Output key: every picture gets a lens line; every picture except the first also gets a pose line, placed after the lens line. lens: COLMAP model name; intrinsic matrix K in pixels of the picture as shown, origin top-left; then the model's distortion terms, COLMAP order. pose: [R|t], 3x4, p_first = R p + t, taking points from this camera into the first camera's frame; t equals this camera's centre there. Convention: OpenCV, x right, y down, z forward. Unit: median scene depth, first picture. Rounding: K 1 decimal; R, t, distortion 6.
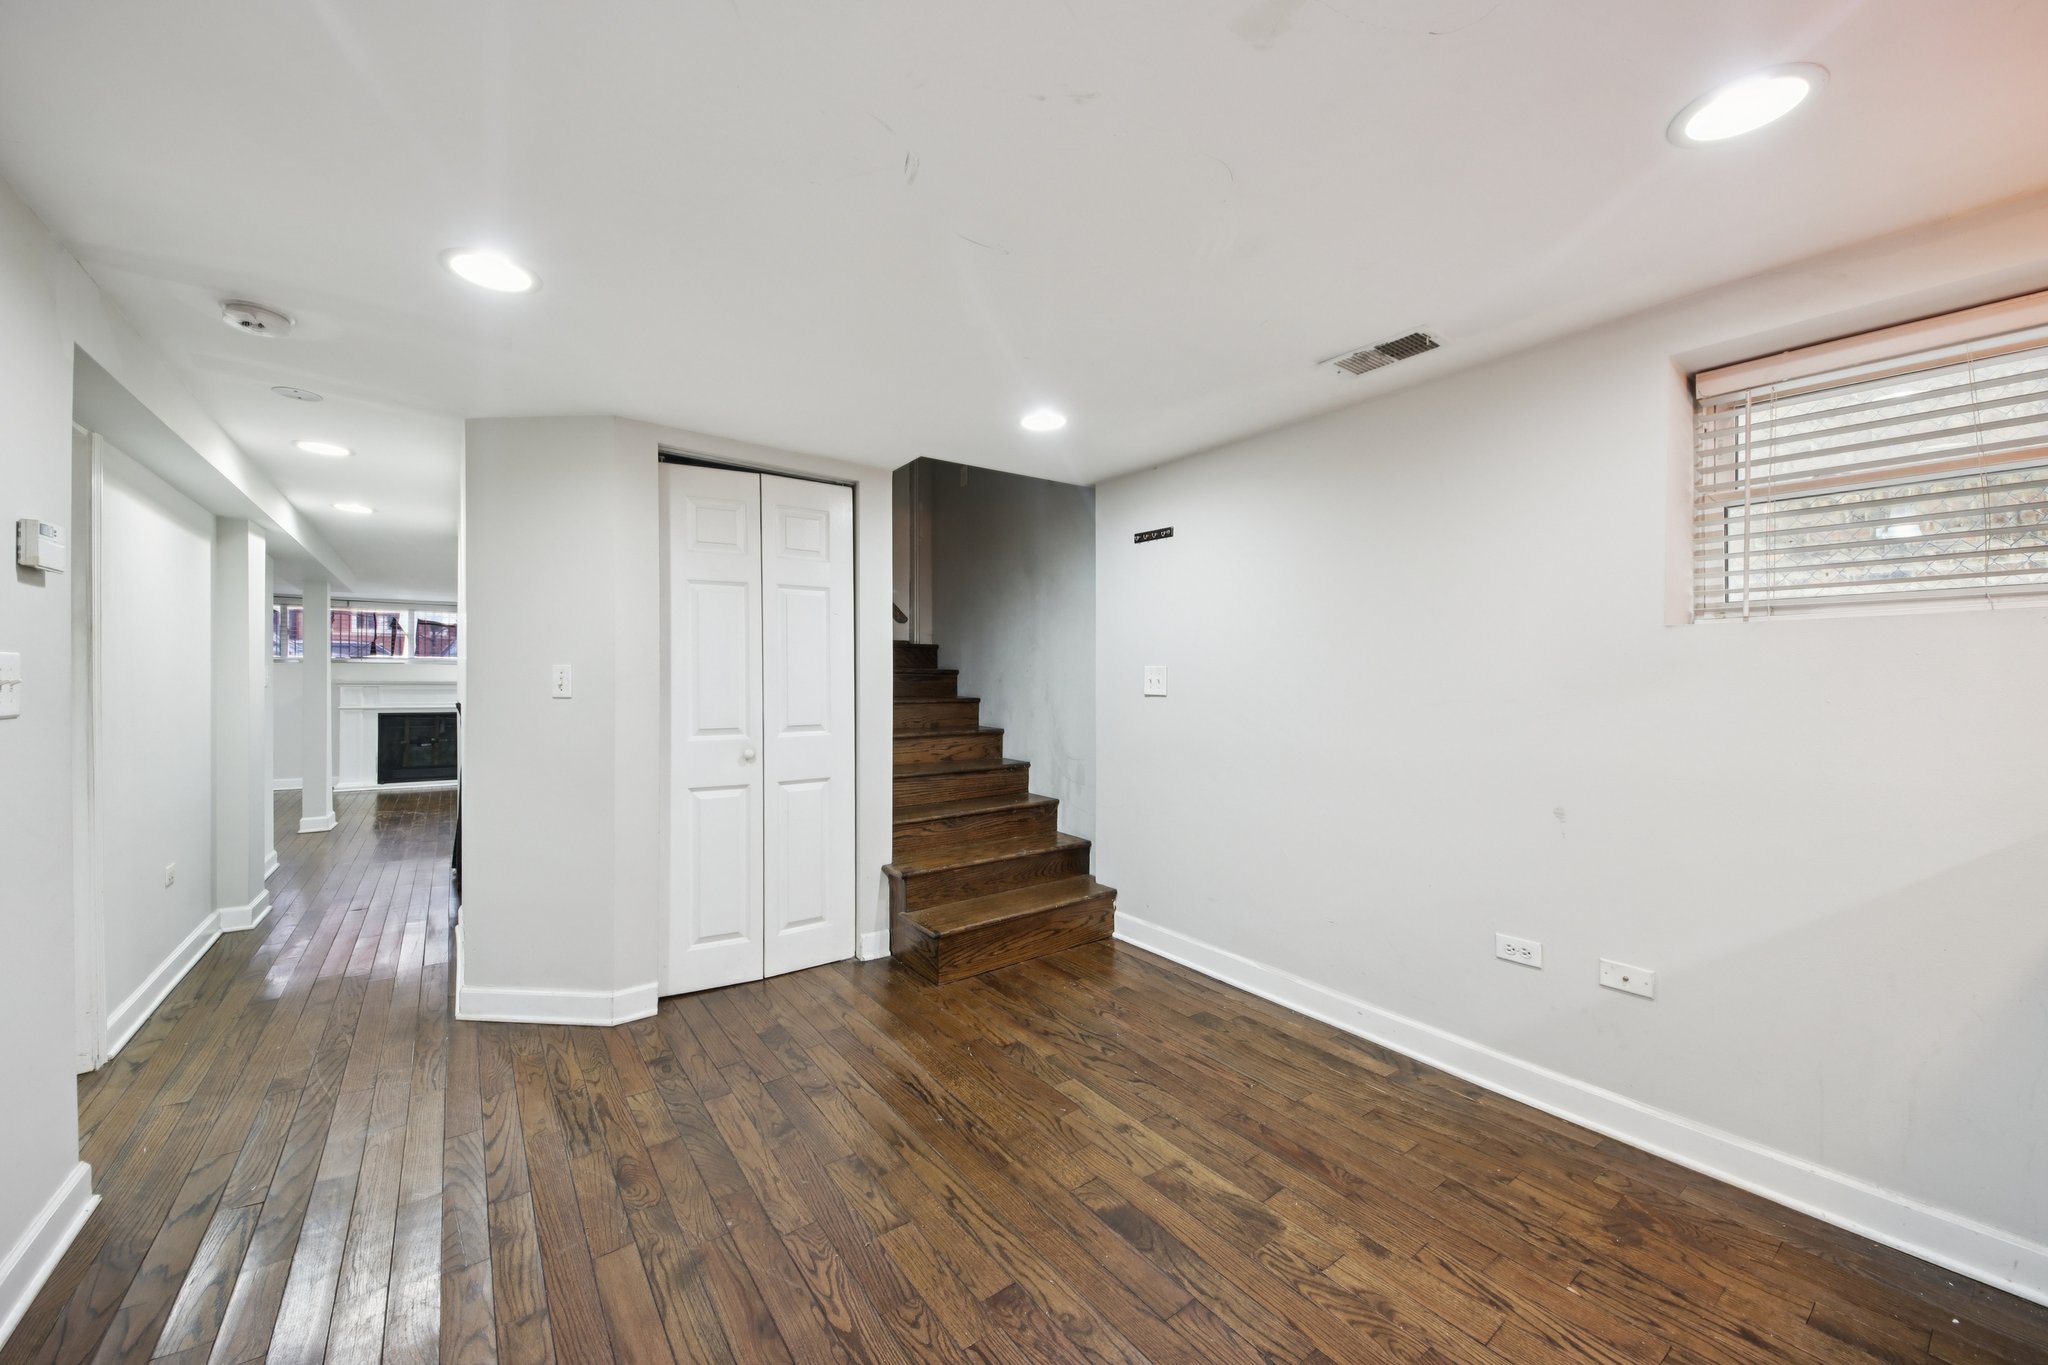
lens RADIAL K [[771.1, 0, 1025.3], [0, 771.1, 661.6], [0, 0, 1]] dist [0.056525, -0.020191]
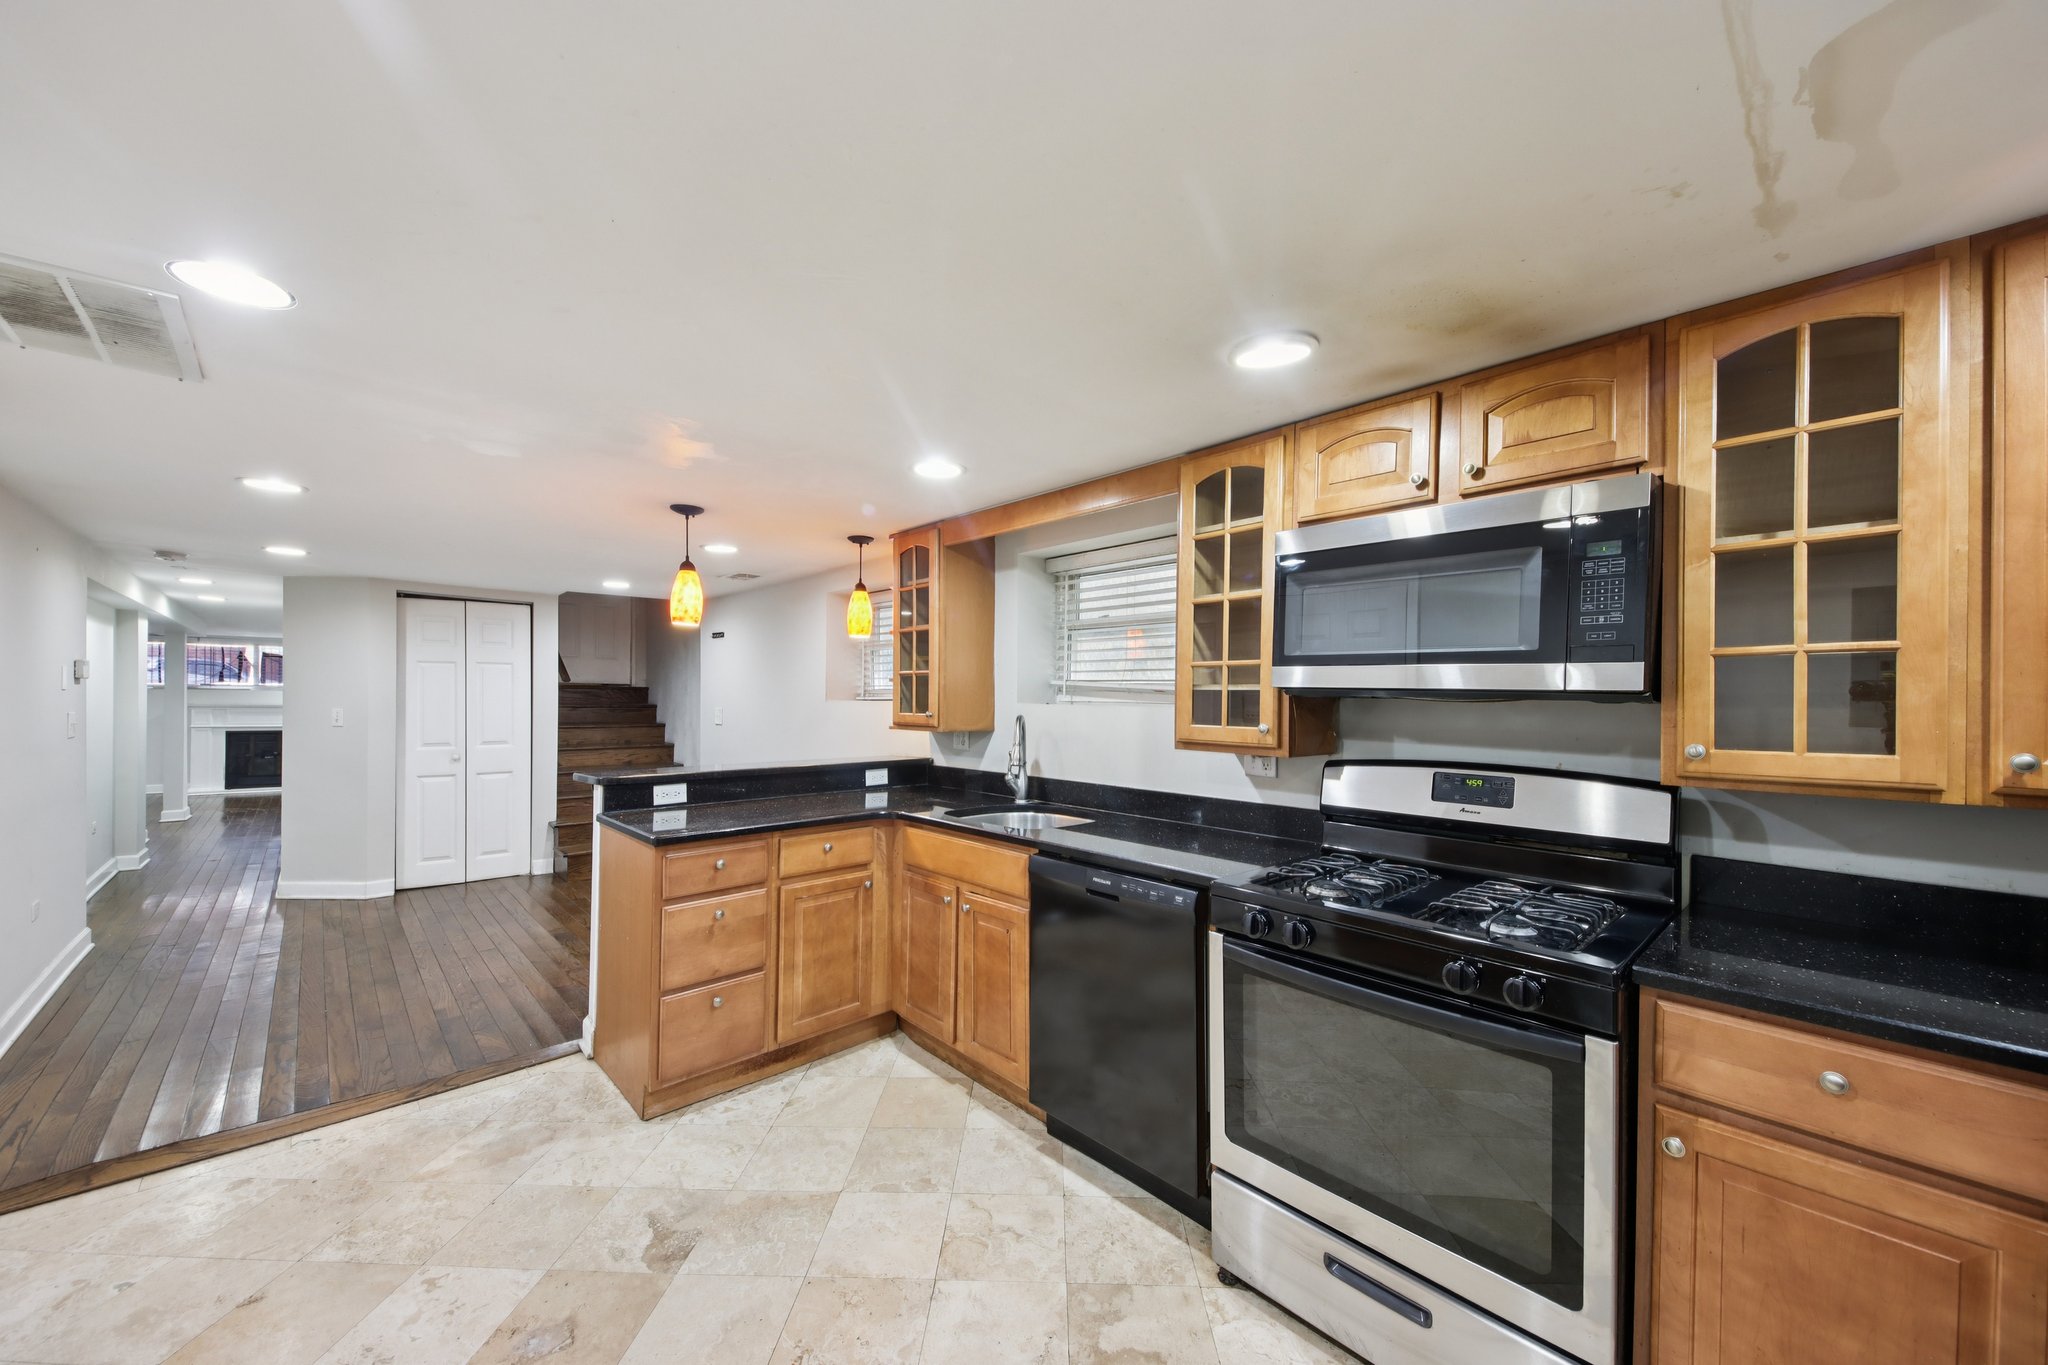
lens RADIAL K [[757.9, 0, 1024.0], [0, 757.9, 682.5], [0, 0, 1]] dist [0.030266, -0.008633]
pose [[0.993000, 0.010535, 0.117640, 0.490881], [-0.010921, 0.999937, 0.002637, -0.048855], [-0.117605, -0.003903, 0.993053, -0.612317]]
